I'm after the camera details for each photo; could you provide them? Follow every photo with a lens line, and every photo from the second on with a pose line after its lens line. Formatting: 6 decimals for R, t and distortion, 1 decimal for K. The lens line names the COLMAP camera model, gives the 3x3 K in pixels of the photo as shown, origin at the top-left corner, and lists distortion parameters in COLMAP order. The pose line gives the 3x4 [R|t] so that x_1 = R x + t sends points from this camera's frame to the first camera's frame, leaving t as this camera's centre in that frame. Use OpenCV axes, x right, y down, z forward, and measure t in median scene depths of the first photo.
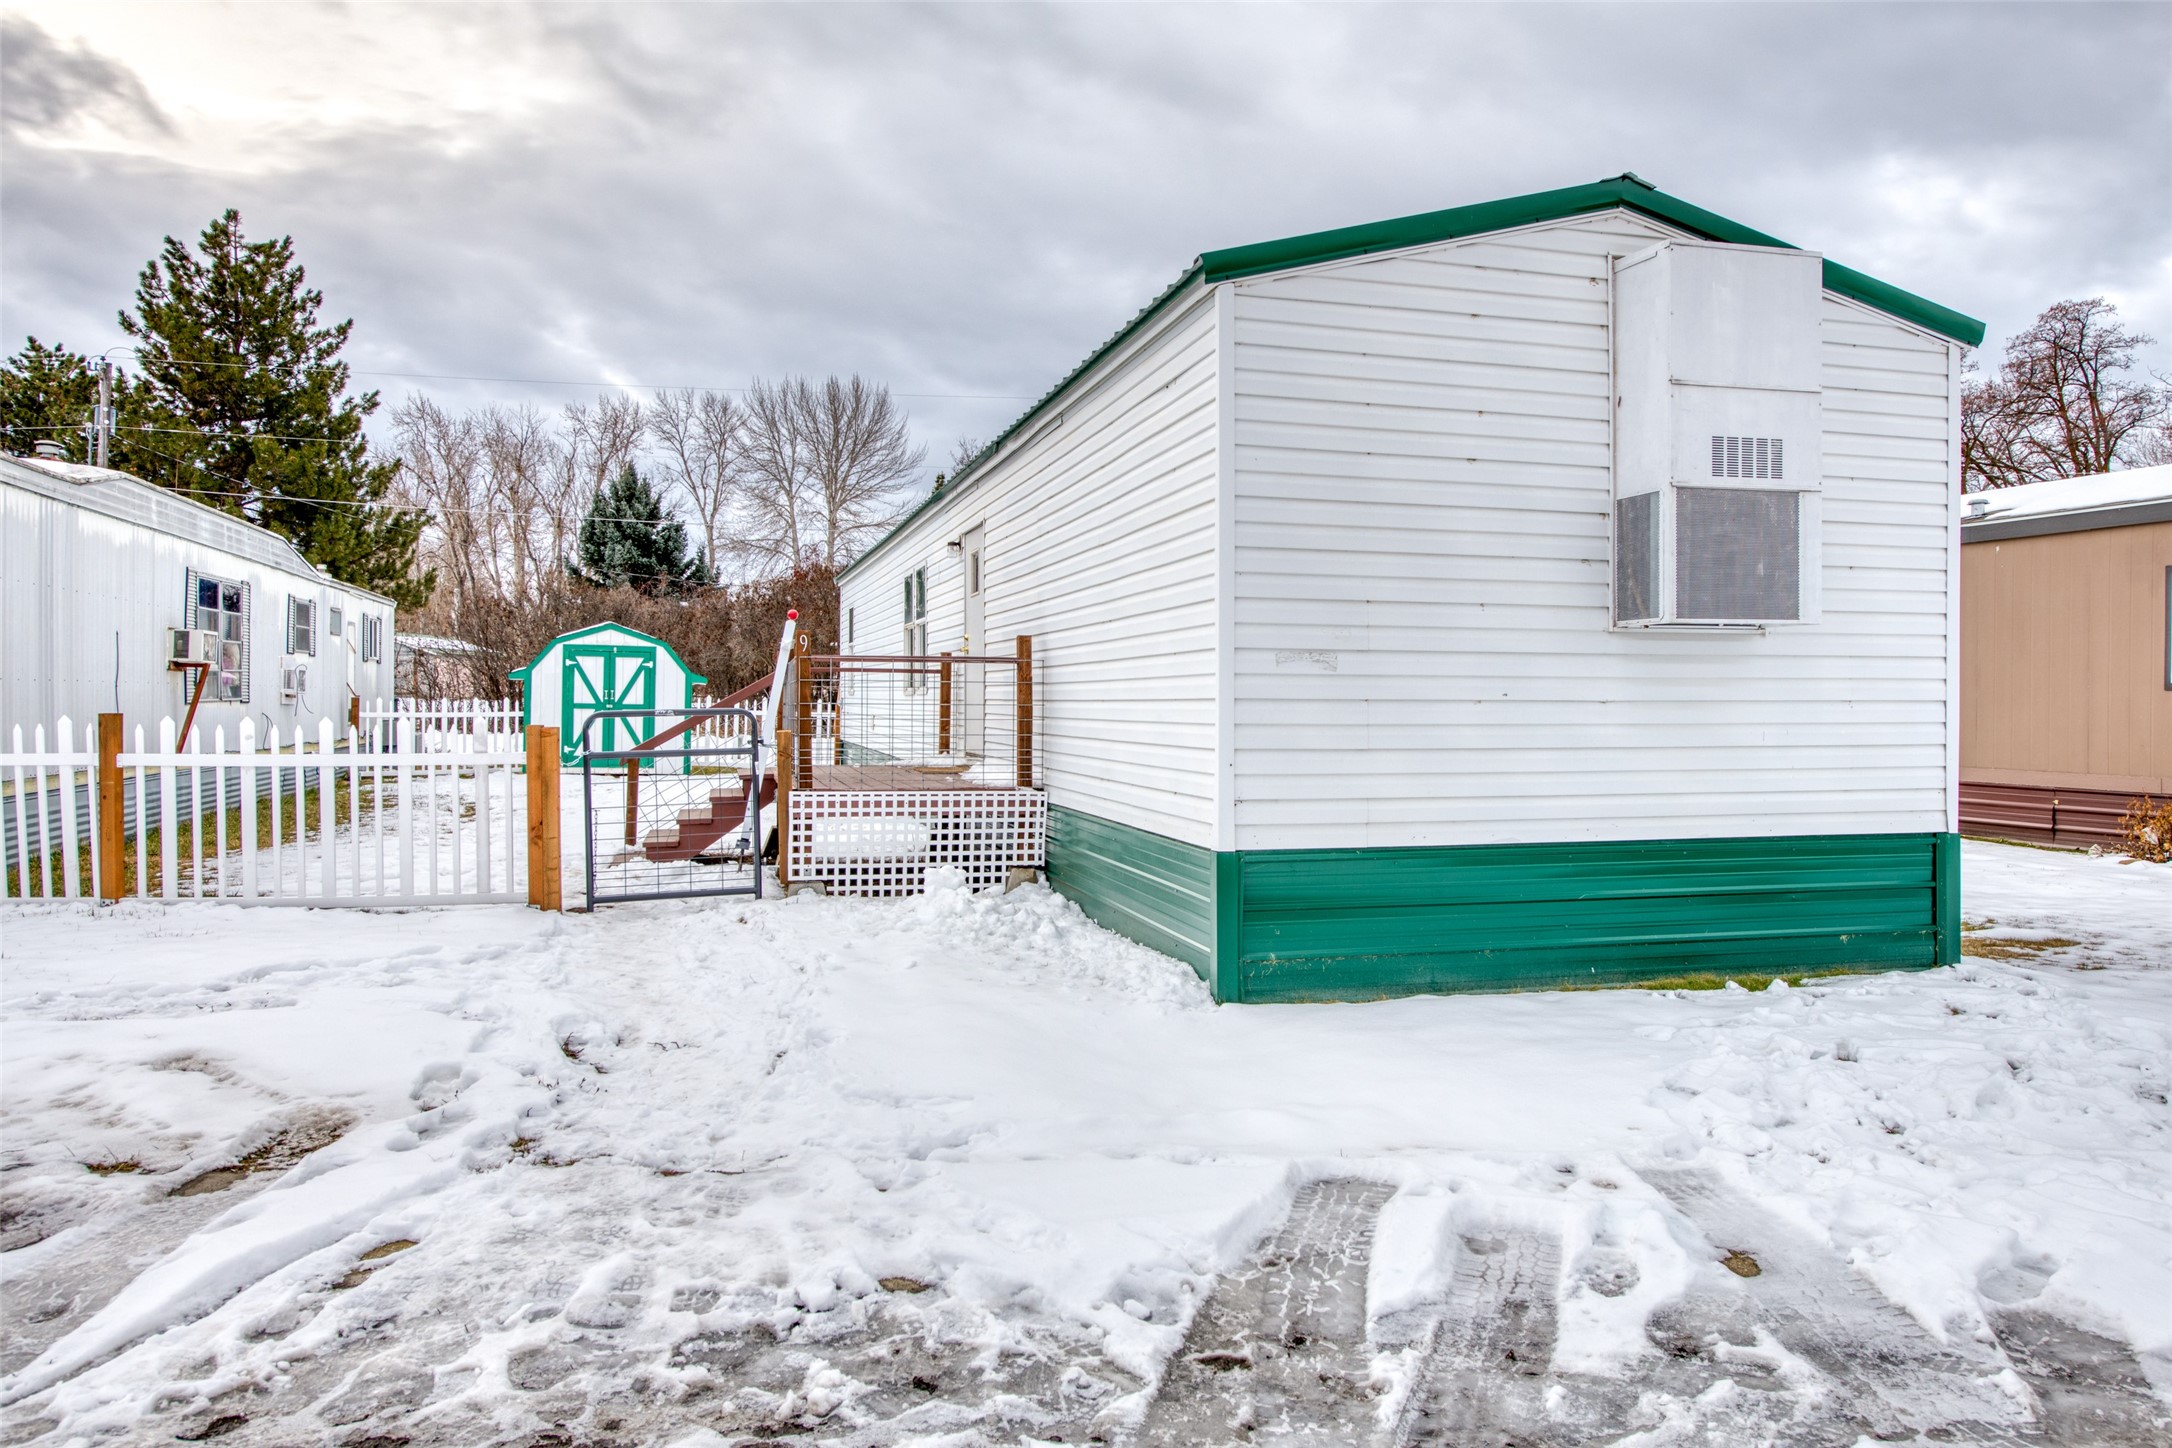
lens RADIAL K [[1455.2, 0, 1087.8], [0, 1455.2, 712.6], [0, 0, 1]] dist [-0.002454, 0.000939]
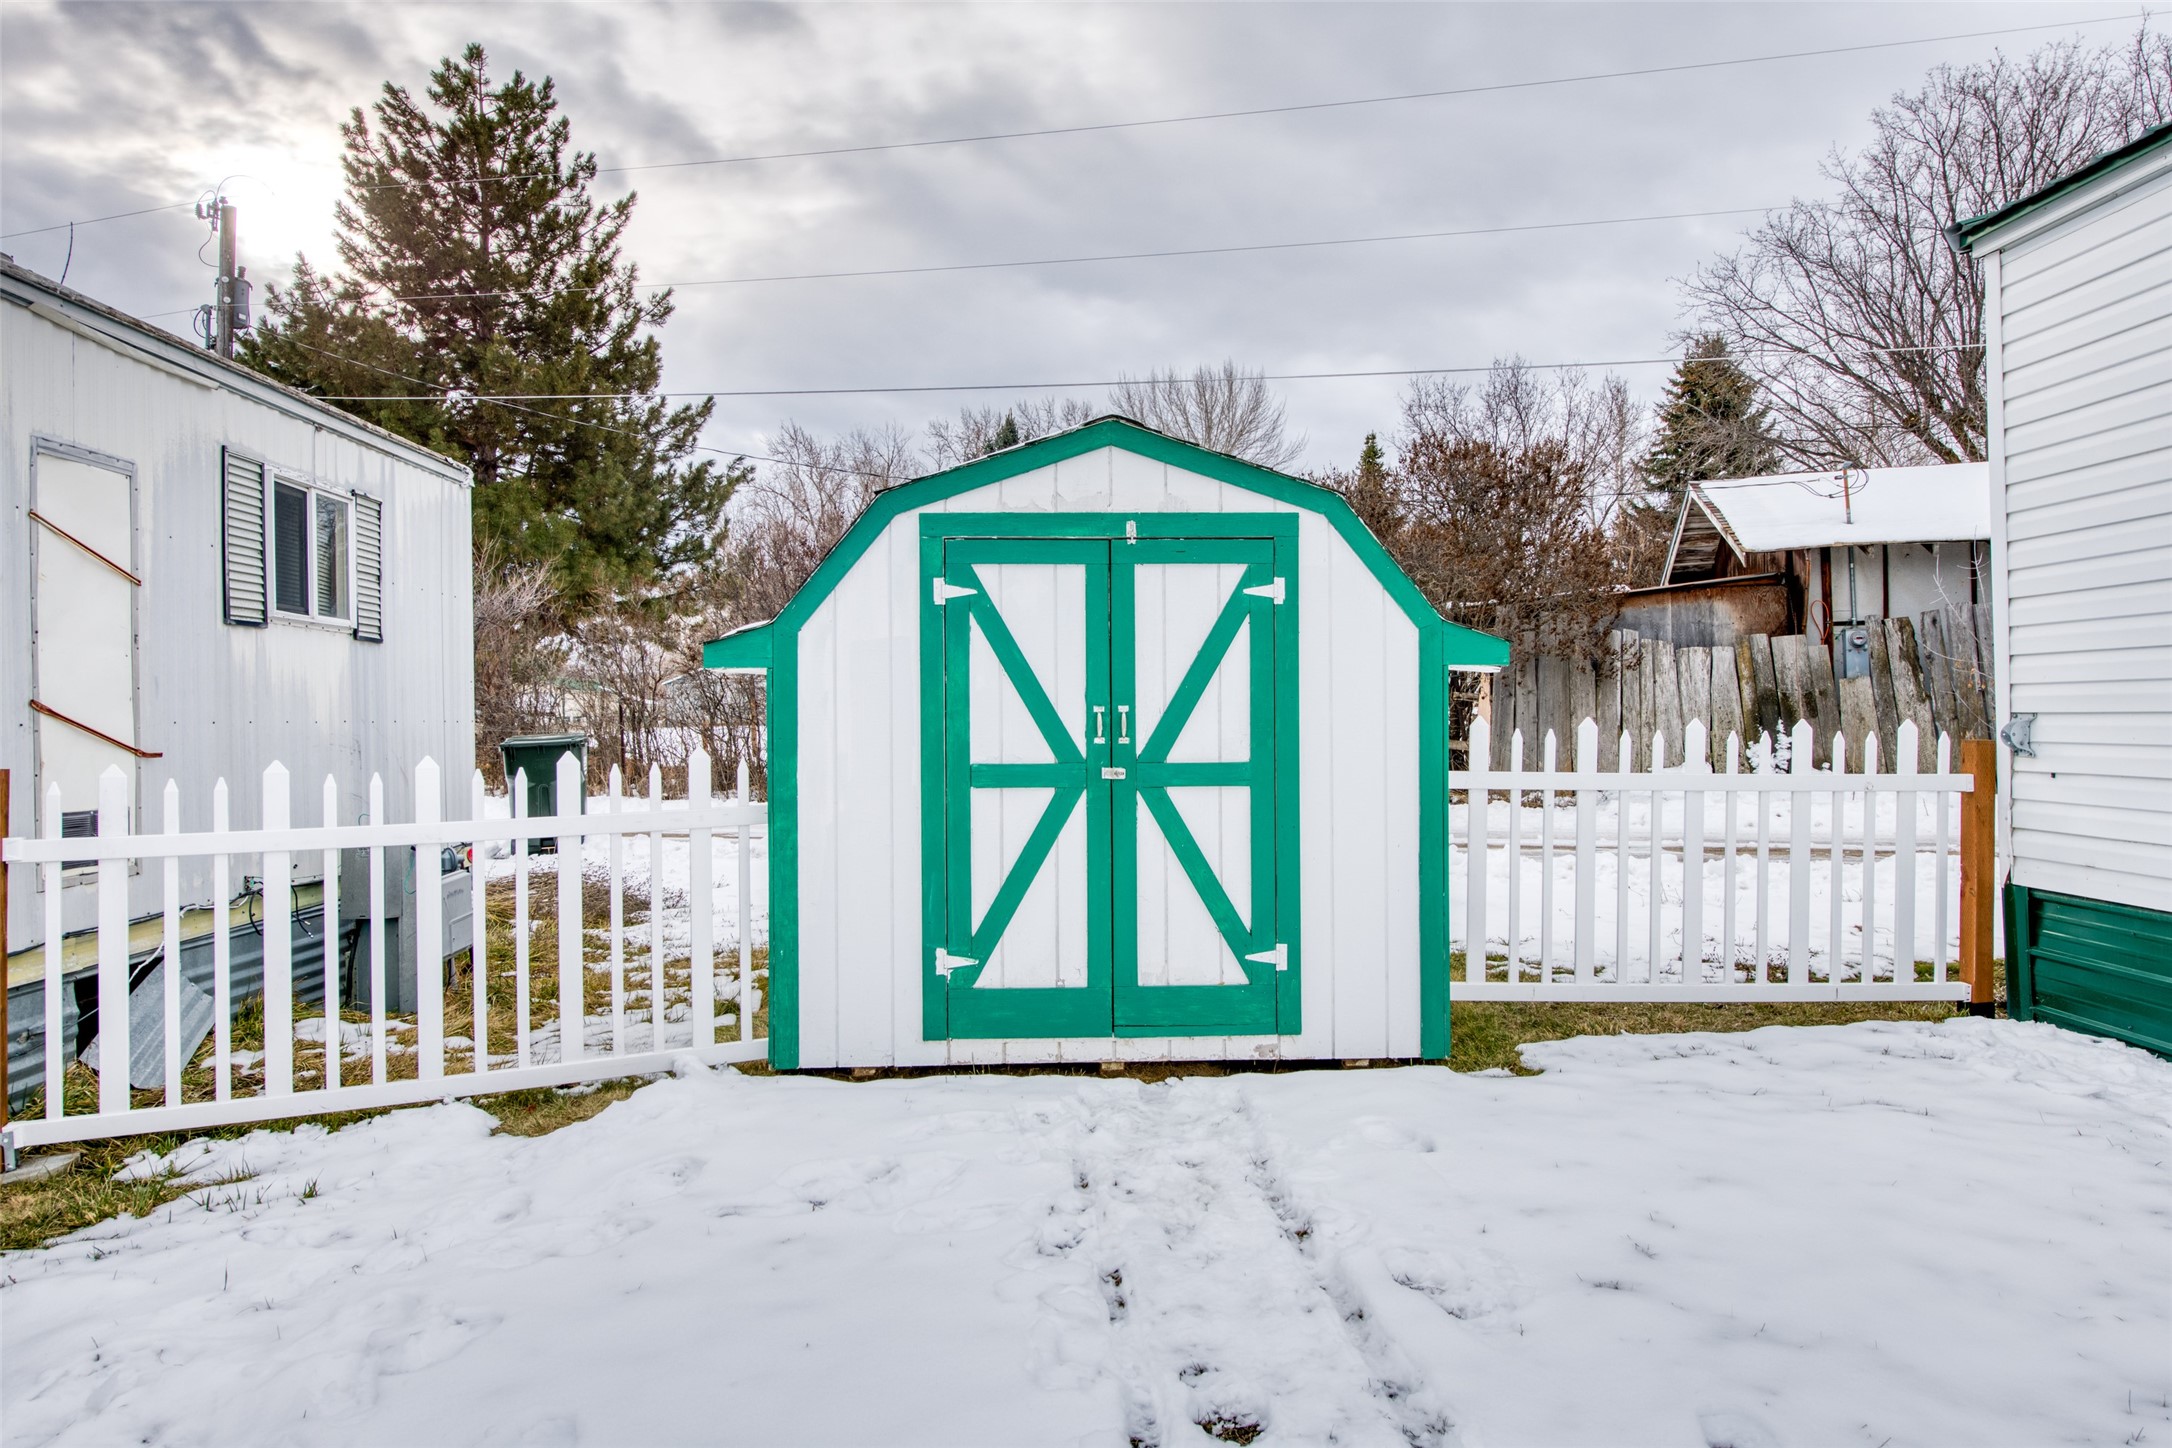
lens RADIAL K [[1386.8, 0, 1063.5], [0, 1386.8, 724.4], [0, 0, 1]] dist [0.000045, -0.001902]
pose [[0.967846, -0.023232, -0.250467, -0.150131], [0.022843, 0.999729, -0.004459, -0.006192], [0.250503, -0.001406, 0.968115, 0.418484]]
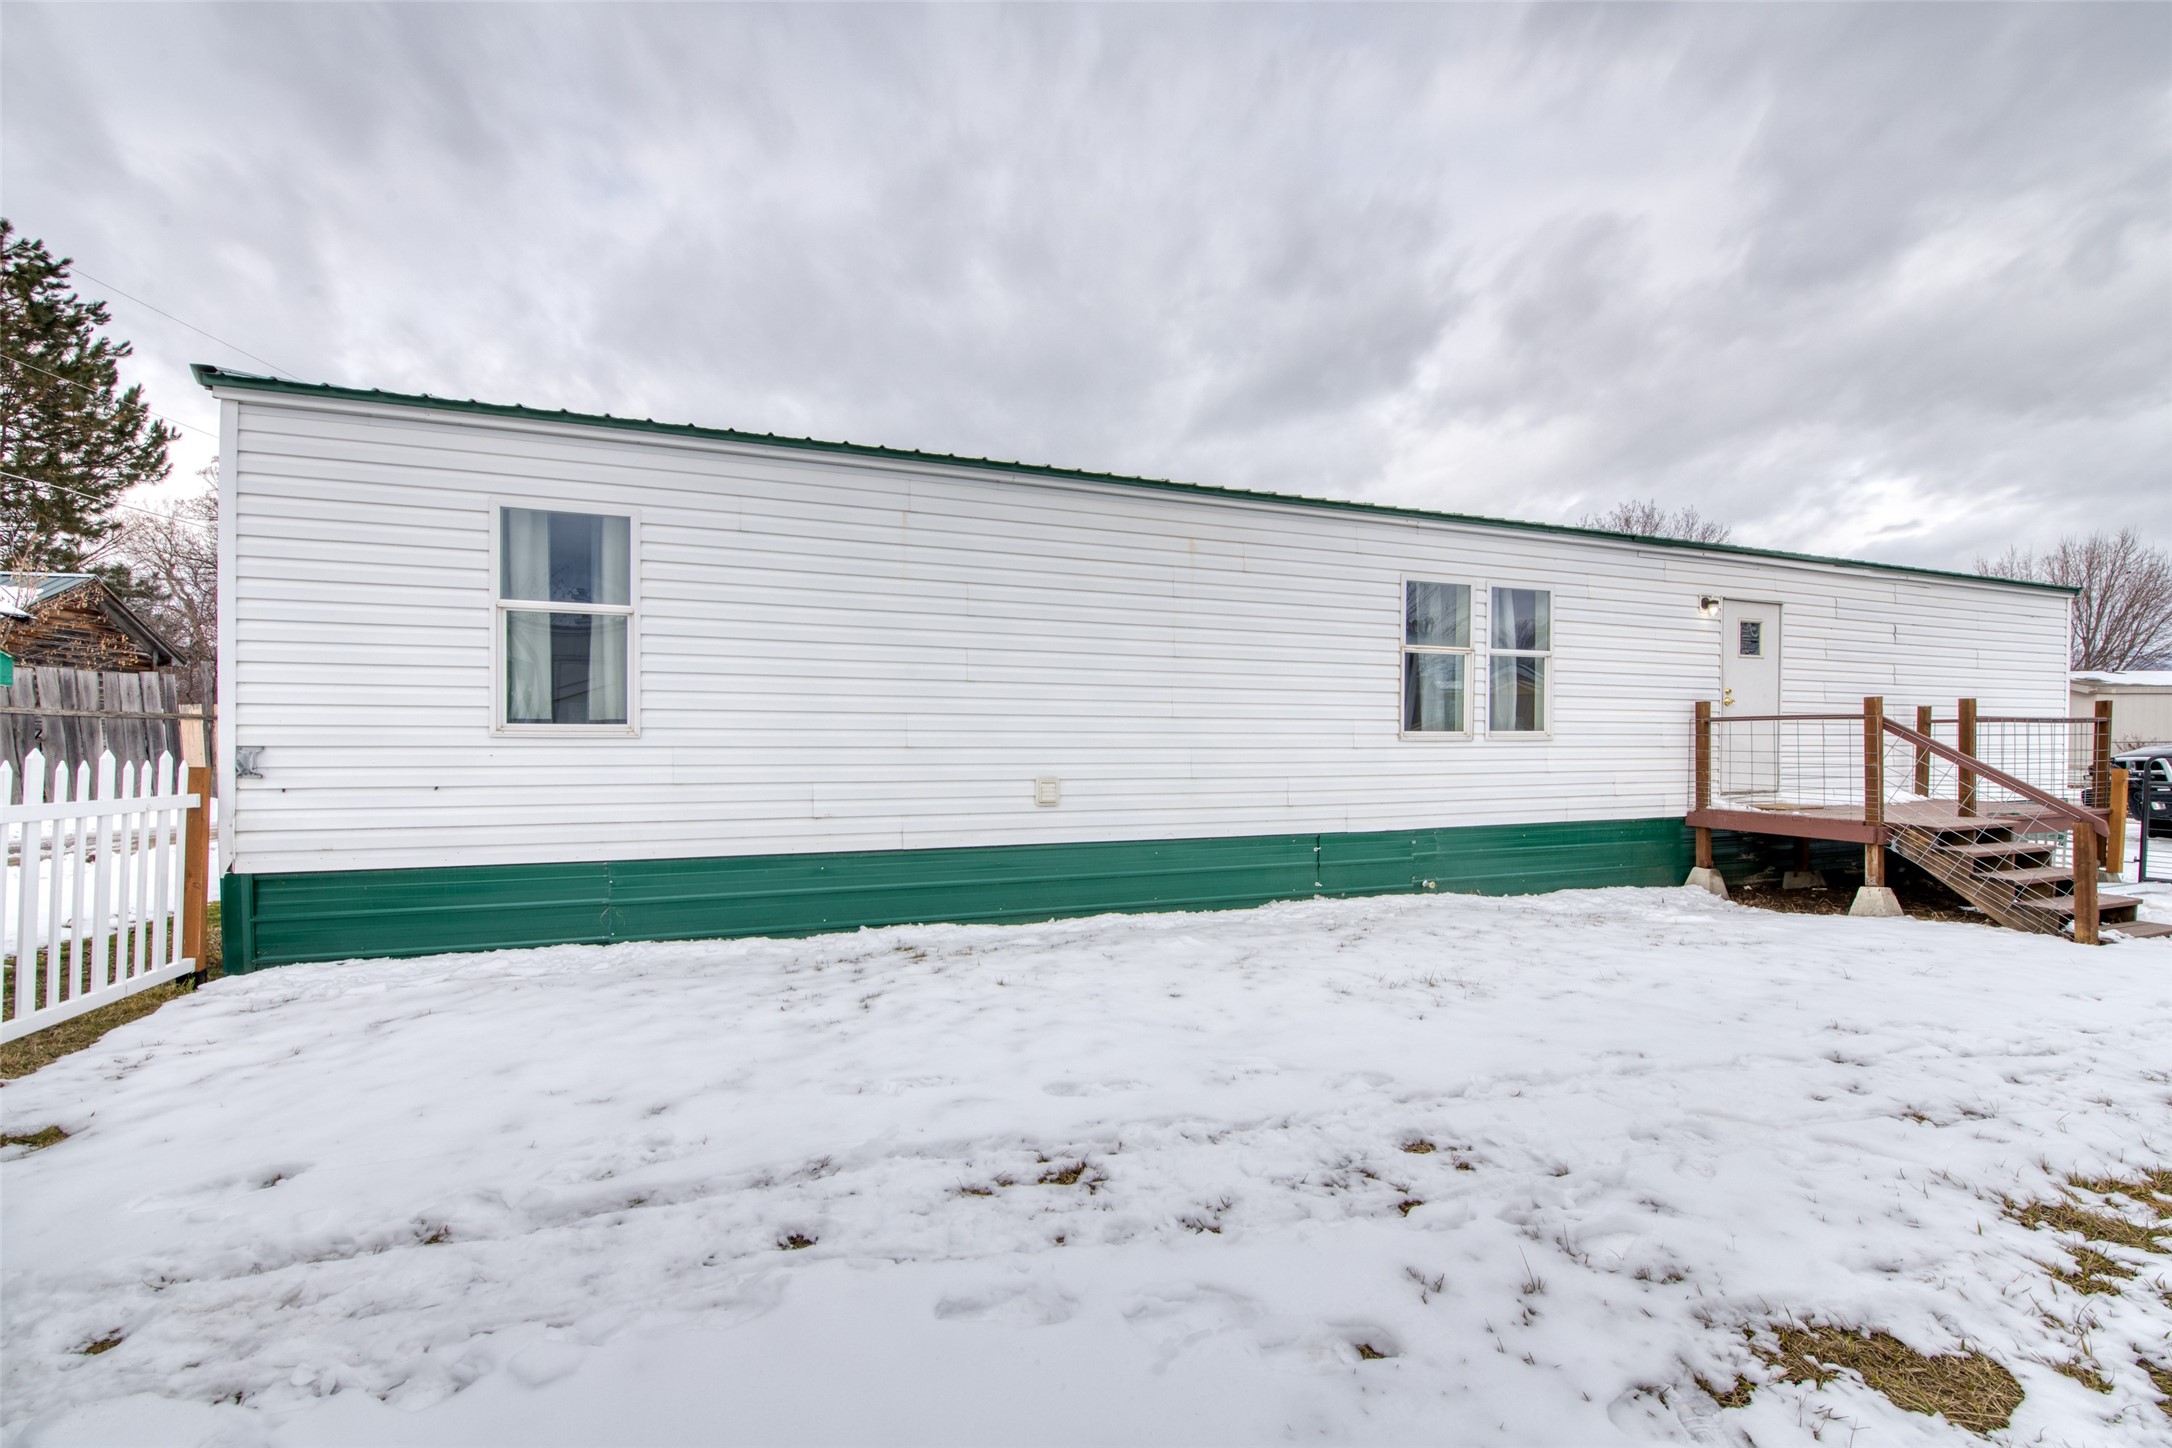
lens RADIAL K [[934.7, 0, 1102.5], [0, 934.7, 732.7], [0, 0, 1]] dist [-0.007763, -0.001003]
pose [[-0.116797, -0.000245, 0.993156, -0.242233], [0.004347, 0.999990, 0.000758, -0.007298], [-0.993146, 0.004406, -0.116795, 0.483890]]
